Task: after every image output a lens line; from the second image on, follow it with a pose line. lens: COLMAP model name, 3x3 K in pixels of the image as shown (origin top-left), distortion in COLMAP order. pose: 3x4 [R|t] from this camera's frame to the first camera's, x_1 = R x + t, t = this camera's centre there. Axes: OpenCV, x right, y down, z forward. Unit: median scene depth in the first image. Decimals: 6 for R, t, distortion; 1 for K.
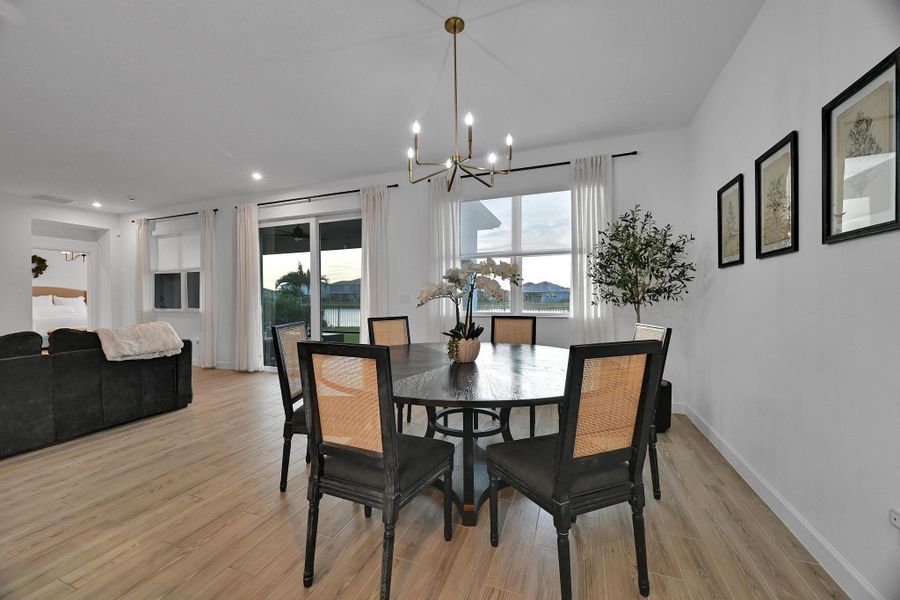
lens RADIAL K [[351.0, 0, 444.8], [0, 351.0, 300.1], [0, 0, 1]] dist [0.001066, -0.000018]
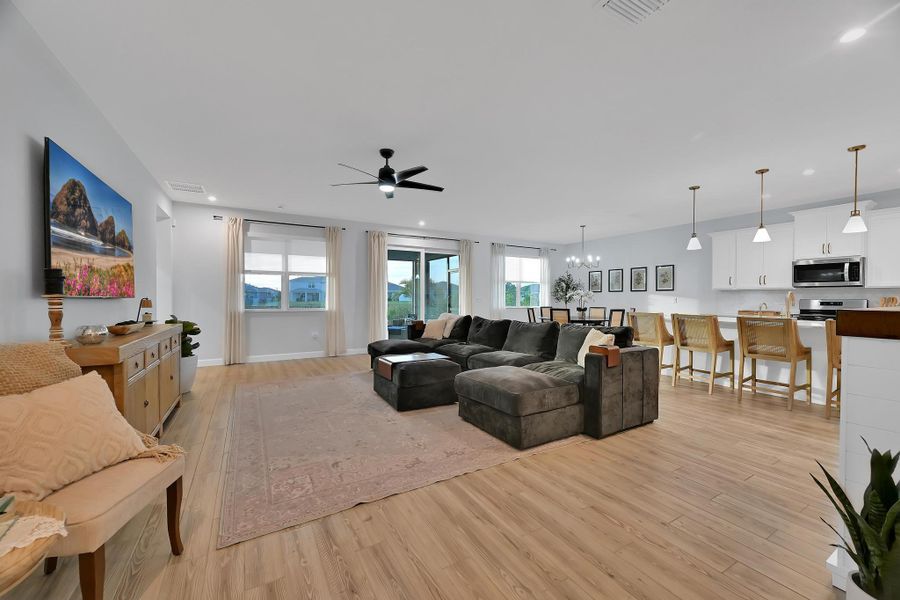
lens RADIAL K [[351.0, 0, 446.2], [0, 351.0, 302.1], [0, 0, 1]] dist [0.001066, -0.000018]
pose [[0.629356, -0.000224, 0.777117, -2.087049], [-0.002056, 0.999996, 0.001953, 0.001863], [-0.777114, -0.002826, 0.629353, -0.111678]]
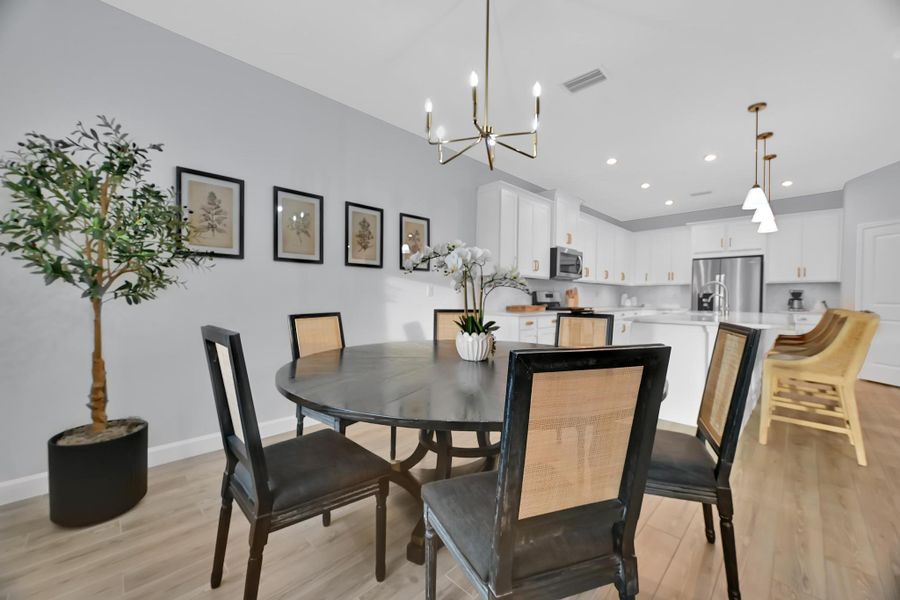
lens RADIAL K [[351.0, 0, 452.6], [0, 351.0, 297.0], [0, 0, 1]] dist [0.001066, -0.000018]
pose [[-0.915575, 0.000558, 0.402148, -0.131669], [0.002391, 0.999989, 0.004054, 0.006277], [-0.402141, 0.004674, -0.915566, 1.046198]]
